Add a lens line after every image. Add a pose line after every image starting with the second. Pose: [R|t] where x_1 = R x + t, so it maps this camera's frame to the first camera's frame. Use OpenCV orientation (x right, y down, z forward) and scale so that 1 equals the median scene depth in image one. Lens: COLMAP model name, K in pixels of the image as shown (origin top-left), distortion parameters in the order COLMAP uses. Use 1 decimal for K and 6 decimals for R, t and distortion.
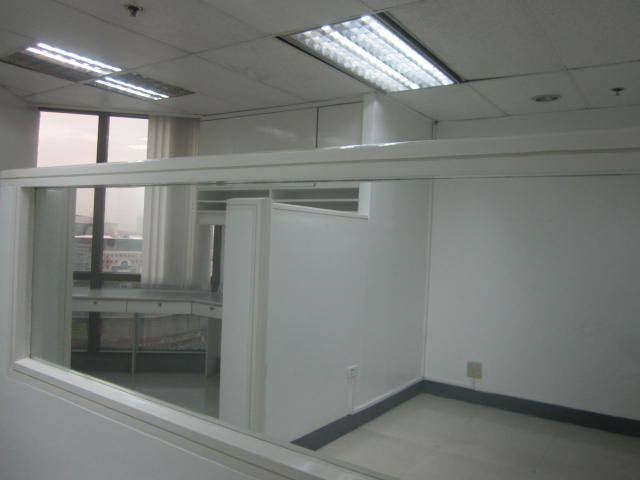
lens RADIAL K [[526.3, 0, 320.0], [0, 526.3, 240.0], [0, 0, 1]] dist [-0.088414, -0.007547]
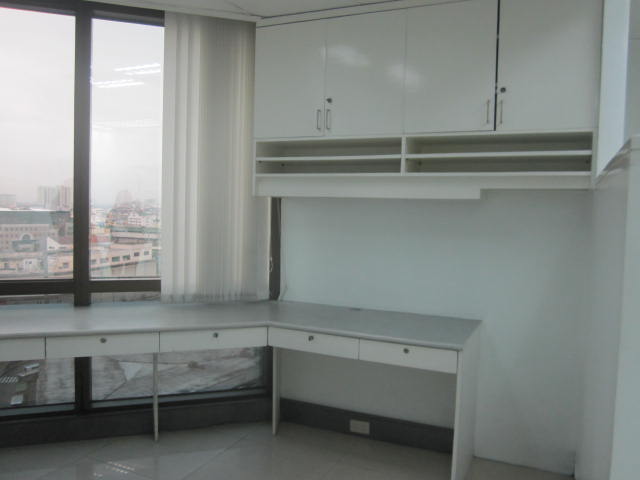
lens RADIAL K [[526.3, 0, 320.0], [0, 526.3, 240.0], [0, 0, 1]] dist [-0.088414, -0.007547]
pose [[0.985874, -0.032937, 0.164220, -0.255744], [0.022089, 0.997478, 0.067450, -0.018113], [-0.166027, -0.062869, 0.984115, 0.364694]]
